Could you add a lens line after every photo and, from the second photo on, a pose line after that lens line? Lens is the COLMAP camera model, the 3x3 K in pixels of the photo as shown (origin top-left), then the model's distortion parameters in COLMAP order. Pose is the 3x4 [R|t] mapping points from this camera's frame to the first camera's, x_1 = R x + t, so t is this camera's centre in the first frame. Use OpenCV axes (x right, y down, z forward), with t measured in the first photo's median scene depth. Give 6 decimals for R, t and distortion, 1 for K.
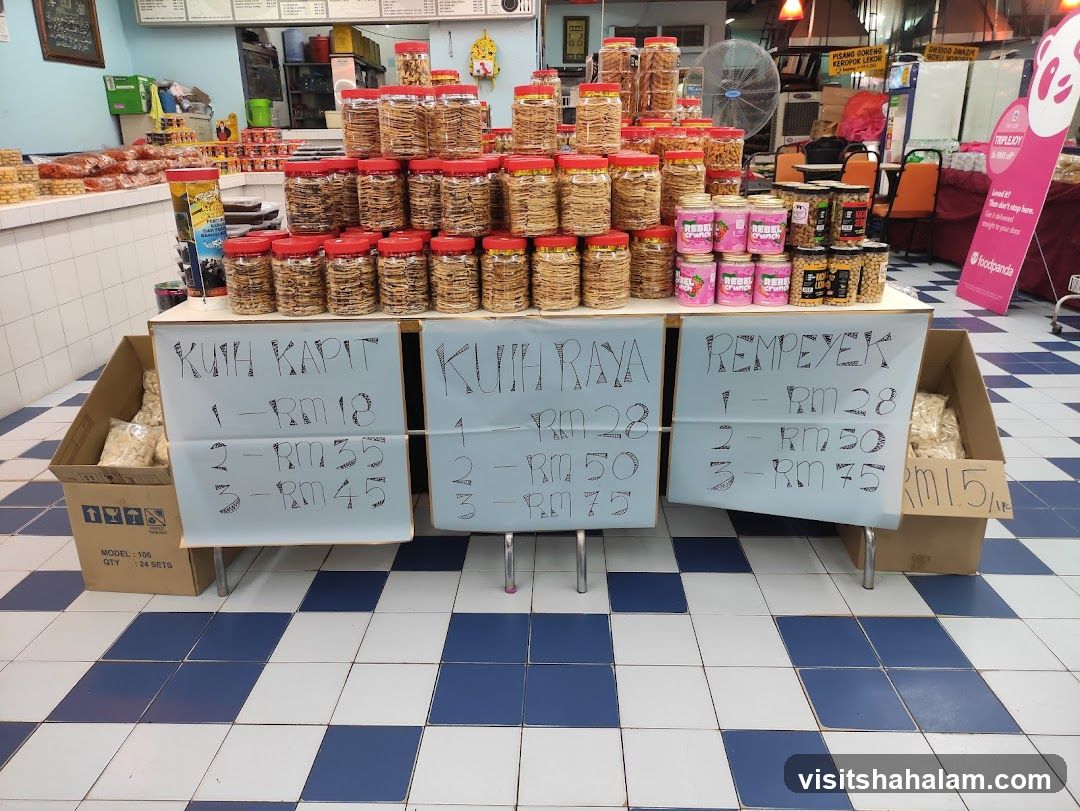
lens RADIAL K [[792.1, 0, 539.3], [0, 792.1, 401.2], [0, 0, 1]] dist [0.002837, 0.009997]
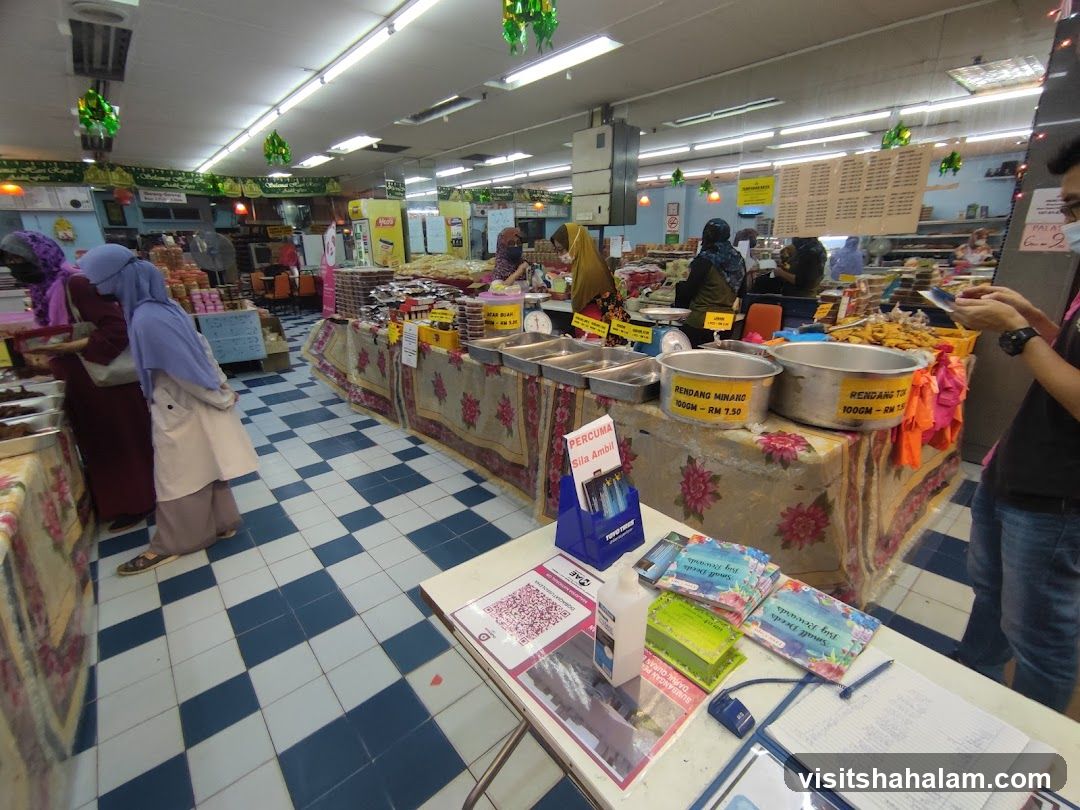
lens RADIAL K [[488.9, 0, 542.7], [0, 488.9, 408.7], [0, 0, 1]] dist [0.004812, 0.000489]
pose [[0.737890, -0.220092, 0.638027, -0.070297], [0.230370, 0.970695, 0.068421, 0.174653], [-0.634388, 0.096495, 0.766968, -0.610762]]
